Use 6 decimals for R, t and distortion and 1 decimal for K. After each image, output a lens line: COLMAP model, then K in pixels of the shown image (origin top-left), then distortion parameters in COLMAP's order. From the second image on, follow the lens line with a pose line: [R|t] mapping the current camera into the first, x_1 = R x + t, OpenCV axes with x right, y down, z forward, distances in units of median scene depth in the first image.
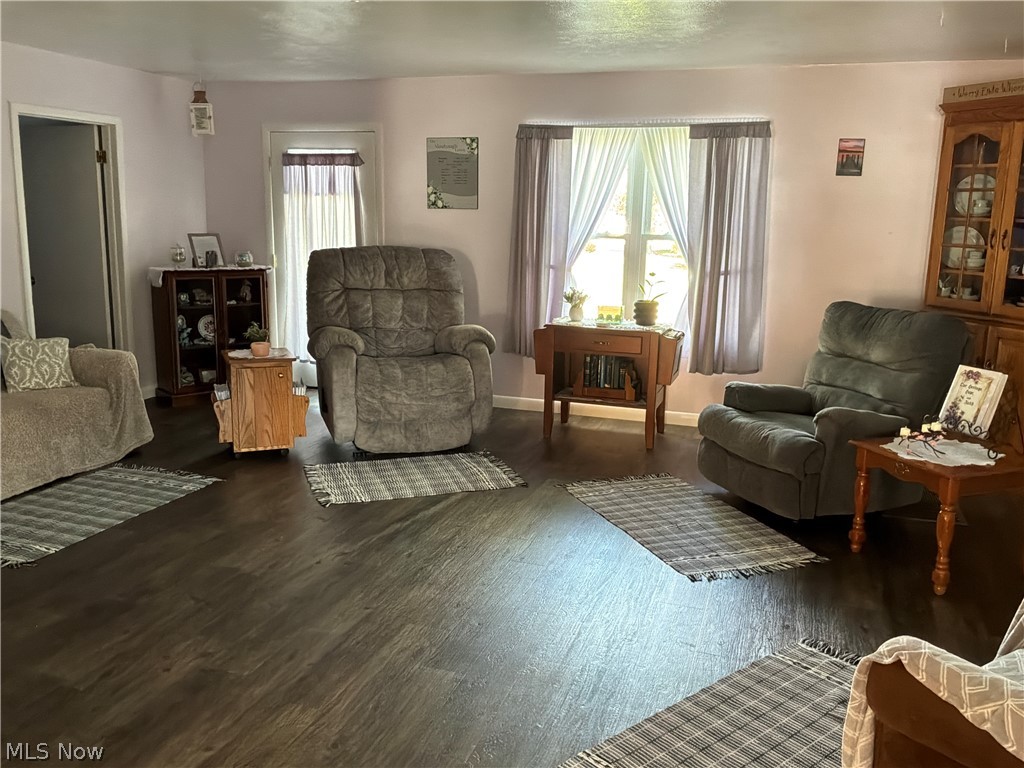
lens RADIAL K [[850.9, 0, 512.8], [0, 850.9, 384.2], [0, 0, 1]] dist [0.033181, -0.073186]
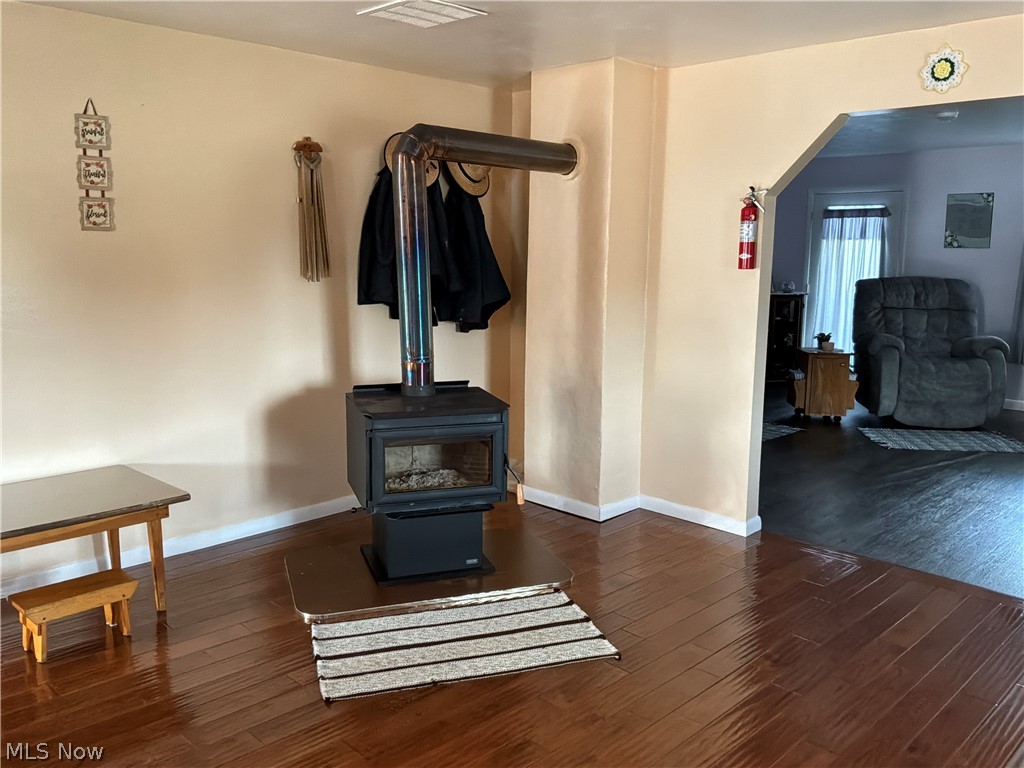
lens RADIAL K [[850.9, 0, 505.8], [0, 850.9, 383.2], [0, 0, 1]] dist [0.033181, -0.073186]
pose [[0.895597, 0.054410, -0.441526, -0.124172], [-0.073976, 0.996889, -0.027206, 0.089414], [0.438673, 0.057028, 0.896836, -0.479106]]
